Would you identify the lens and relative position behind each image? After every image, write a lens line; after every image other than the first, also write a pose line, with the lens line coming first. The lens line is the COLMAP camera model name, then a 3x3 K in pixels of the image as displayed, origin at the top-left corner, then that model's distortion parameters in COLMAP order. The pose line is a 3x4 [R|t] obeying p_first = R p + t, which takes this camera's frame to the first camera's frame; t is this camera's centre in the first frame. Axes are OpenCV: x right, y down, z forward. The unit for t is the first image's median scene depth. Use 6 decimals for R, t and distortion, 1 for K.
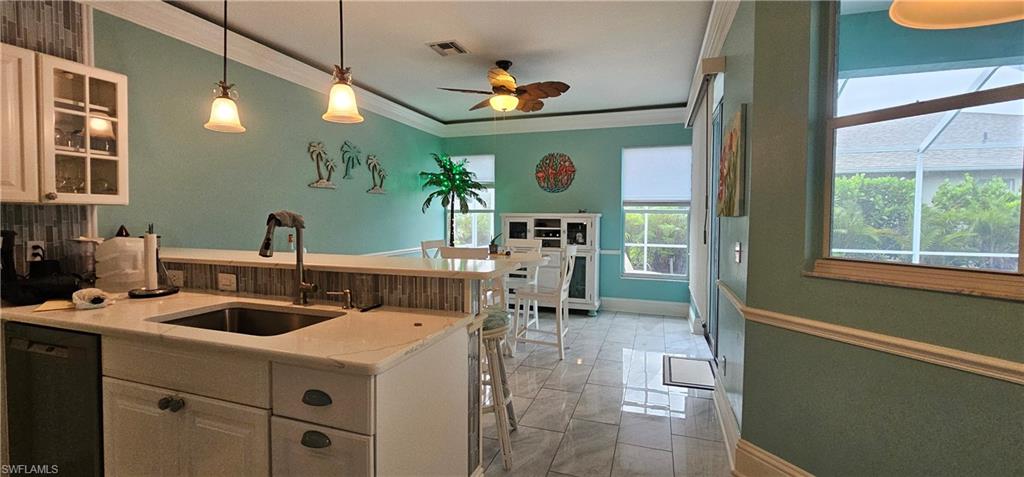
lens RADIAL K [[419.1, 0, 511.7], [0, 419.1, 229.7], [0, 0, 1]] dist [-0.001349, -0.000107]
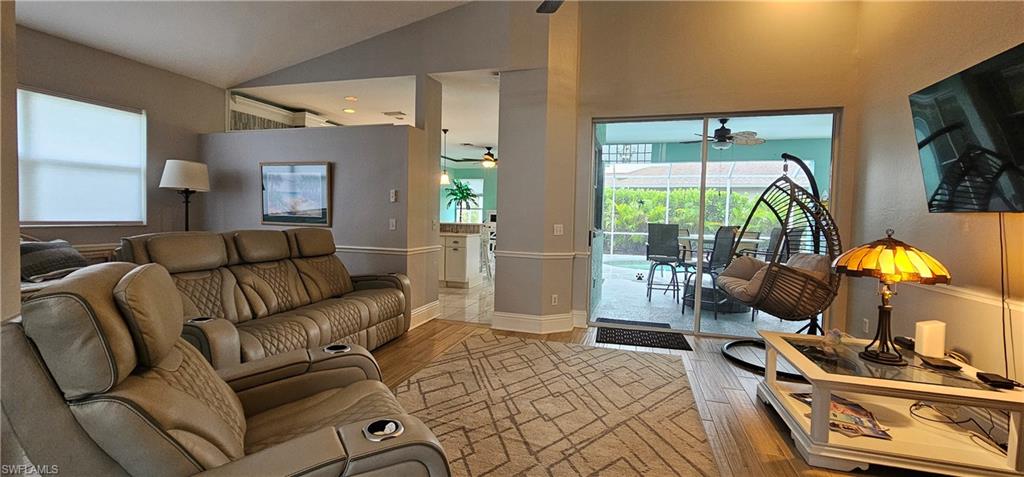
lens RADIAL K [[419.1, 0, 511.7], [0, 419.1, 229.7], [0, 0, 1]] dist [-0.001349, -0.000107]
pose [[0.998886, 0.016168, 0.044328, 0.019105], [-0.016473, 0.999843, 0.006543, 0.089851], [-0.044215, -0.007266, 0.998996, -2.302949]]
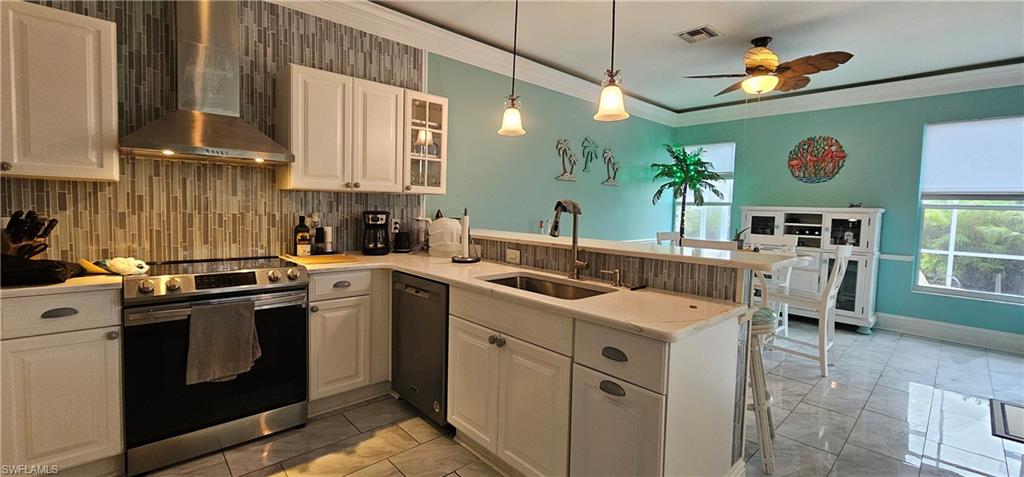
lens RADIAL K [[419.1, 0, 511.7], [0, 419.1, 229.7], [0, 0, 1]] dist [-0.001349, -0.000107]
pose [[0.881869, 0.042445, -0.469580, -0.086127], [-0.034191, 0.999075, 0.026095, 0.011940], [0.470253, -0.006957, 0.882504, -0.093486]]
